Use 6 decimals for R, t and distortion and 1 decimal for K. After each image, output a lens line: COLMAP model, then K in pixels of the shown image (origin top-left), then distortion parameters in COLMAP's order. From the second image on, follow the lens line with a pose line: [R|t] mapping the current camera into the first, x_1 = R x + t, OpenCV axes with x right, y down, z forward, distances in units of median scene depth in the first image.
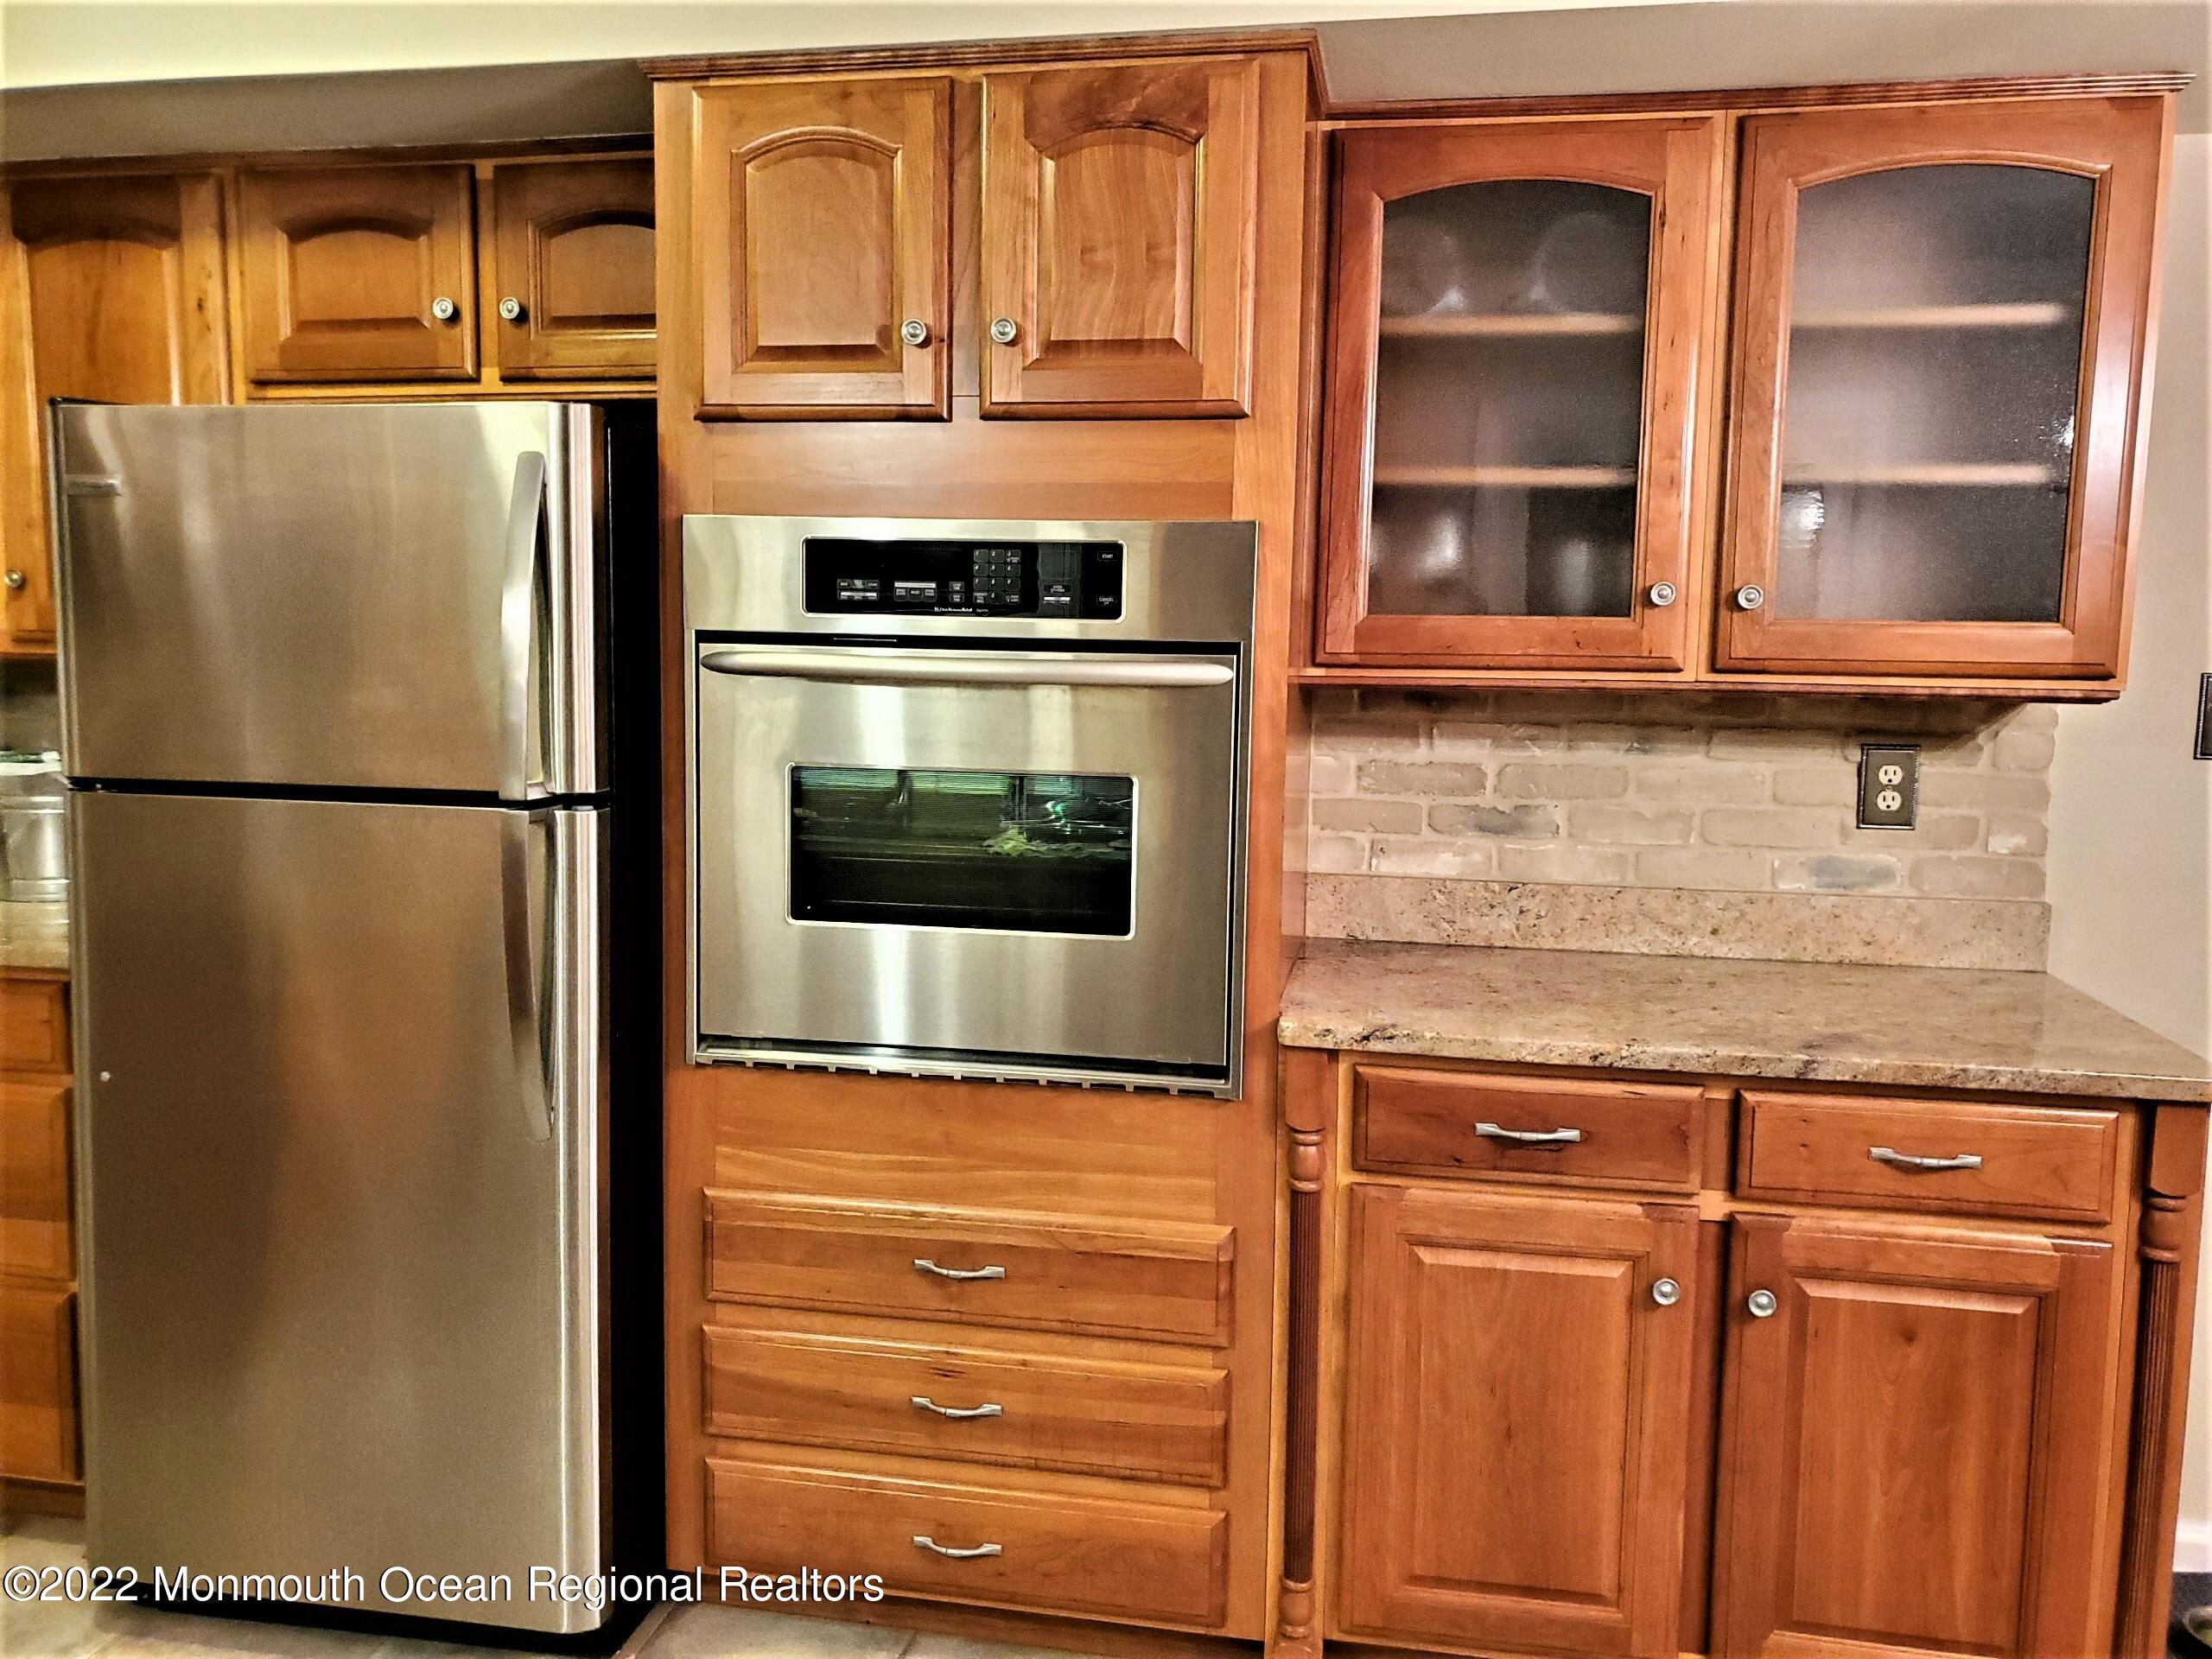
lens RADIAL K [[1763.8, 0, 1106.0], [0, 1763.8, 829.5], [0, 0, 1]] dist [0.011050, -0.010697]
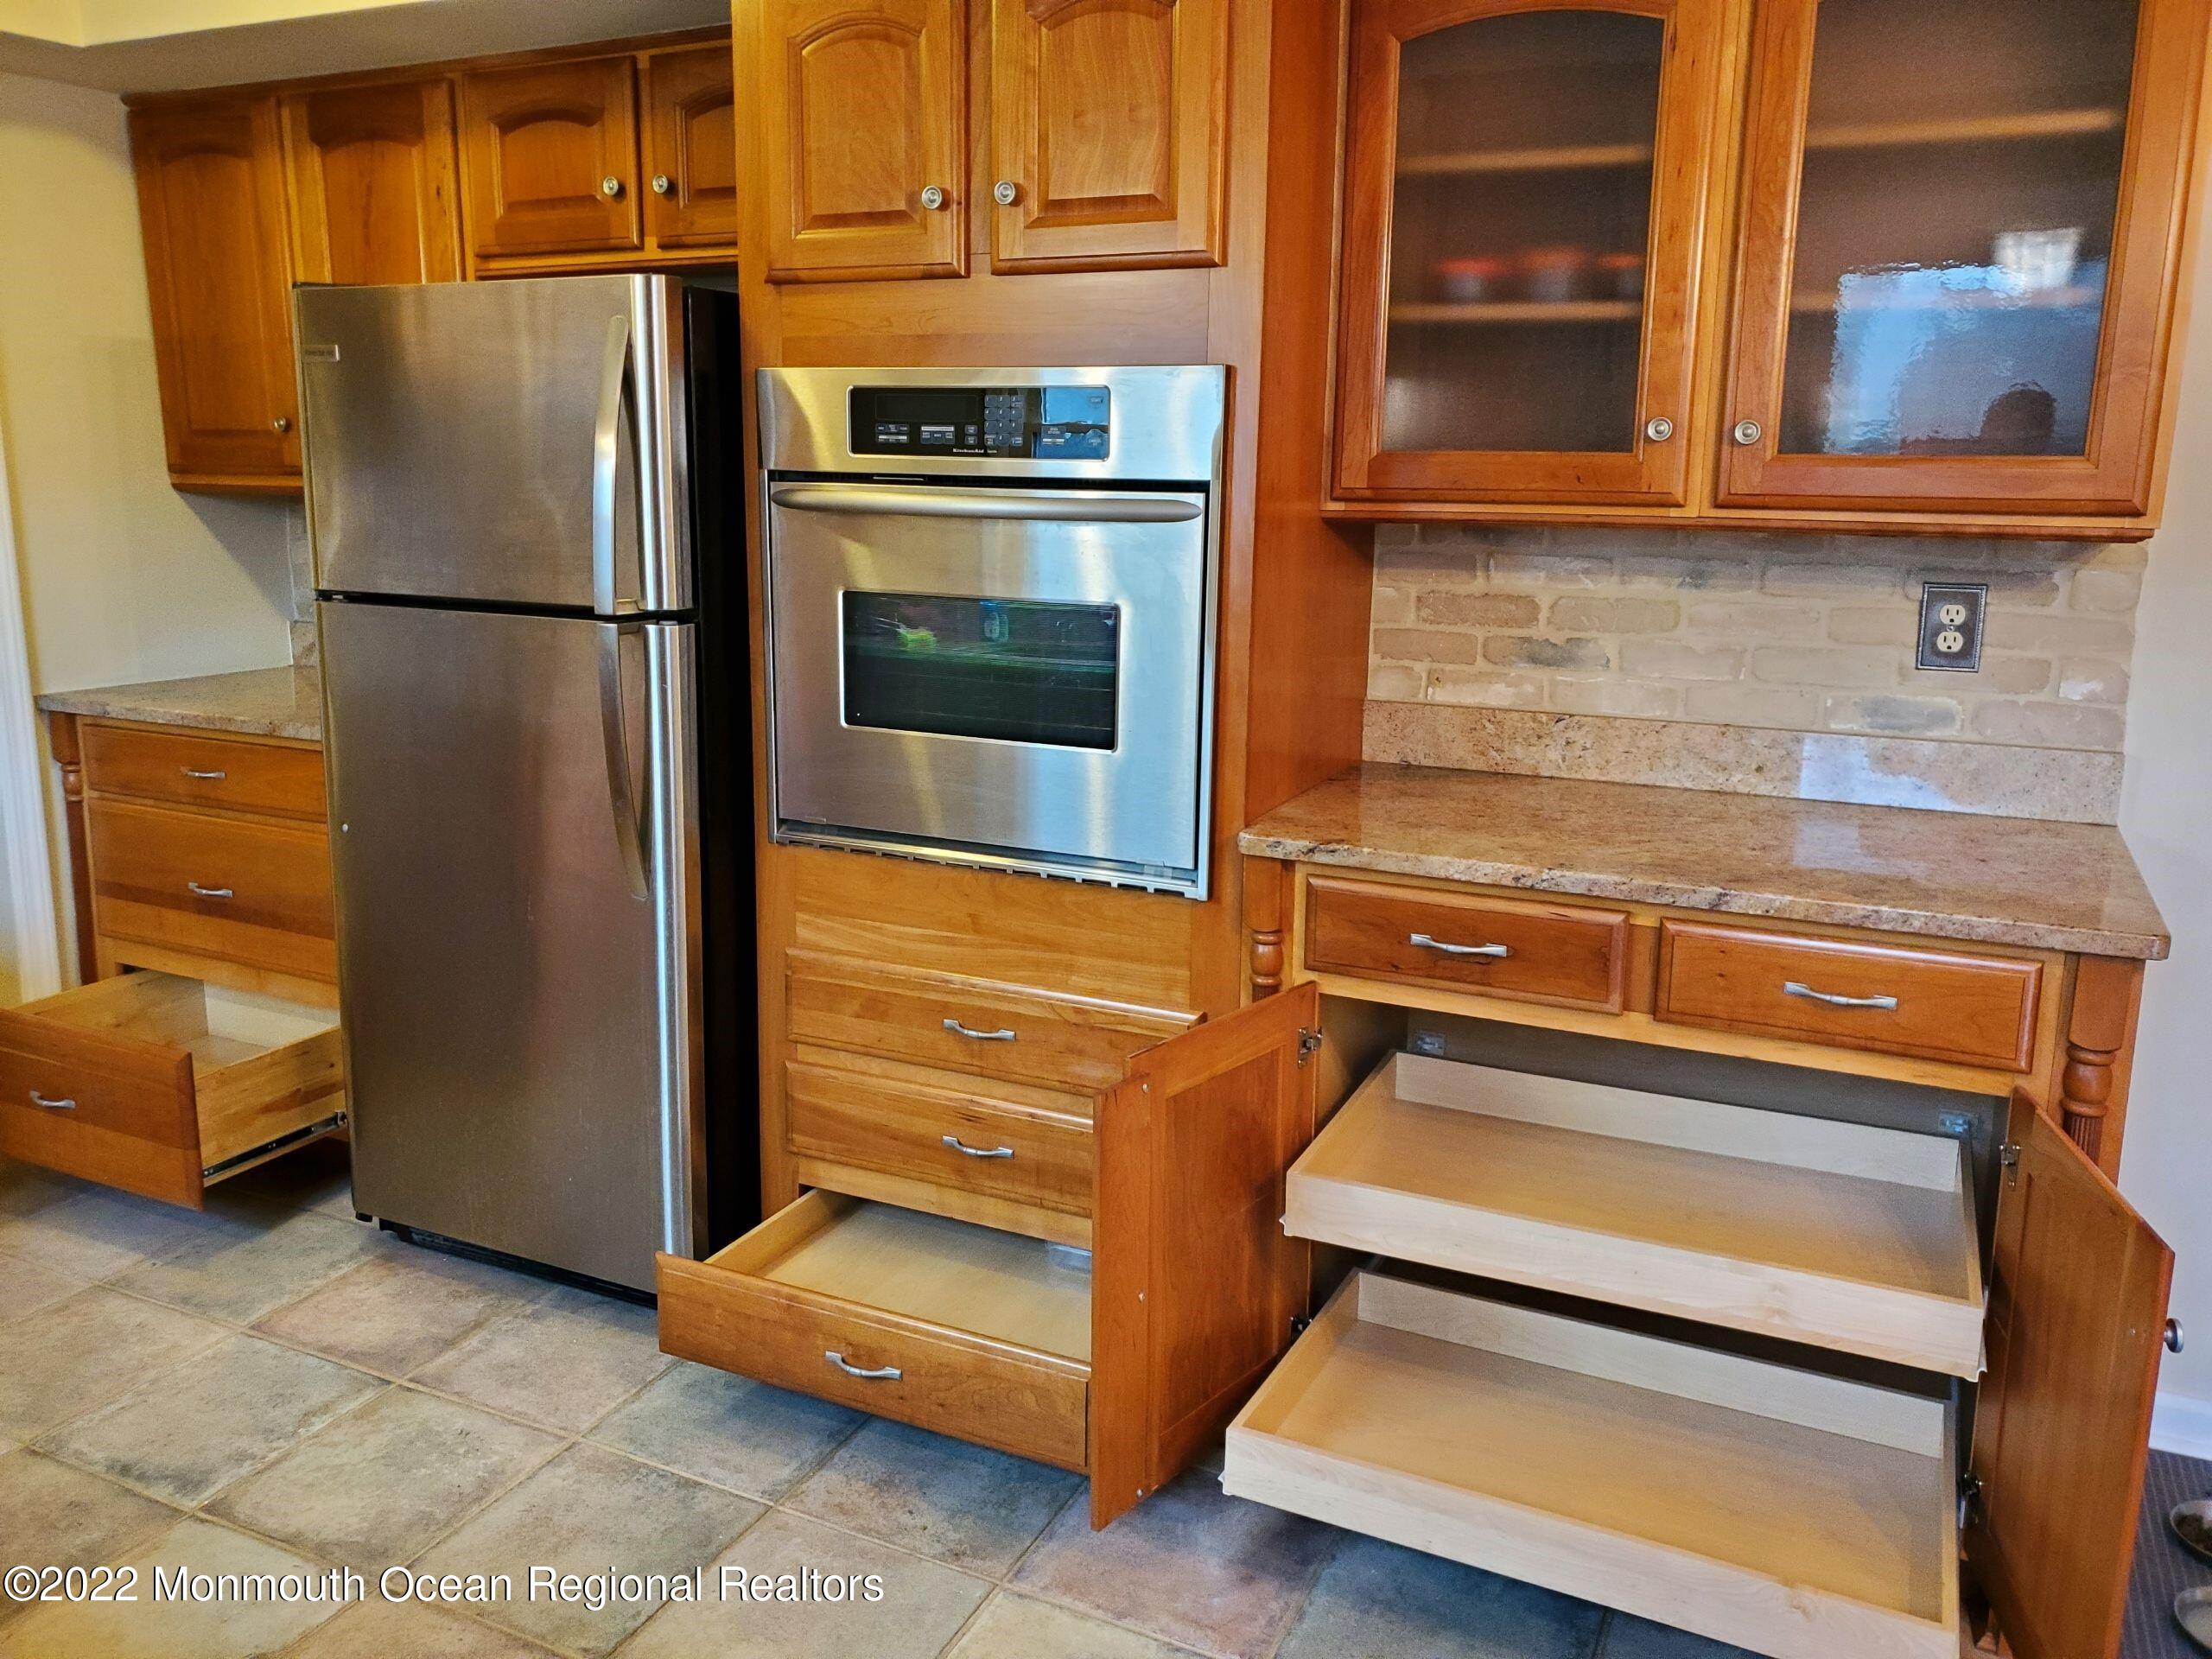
lens RADIAL K [[1763.8, 0, 1106.0], [0, 1763.8, 829.5], [0, 0, 1]] dist [0.011050, -0.010697]
pose [[0.962986, 0.050611, -0.264758, 0.288906], [-0.023701, 0.994309, 0.103867, -0.003814], [0.268508, -0.093747, 0.958705, -0.069775]]
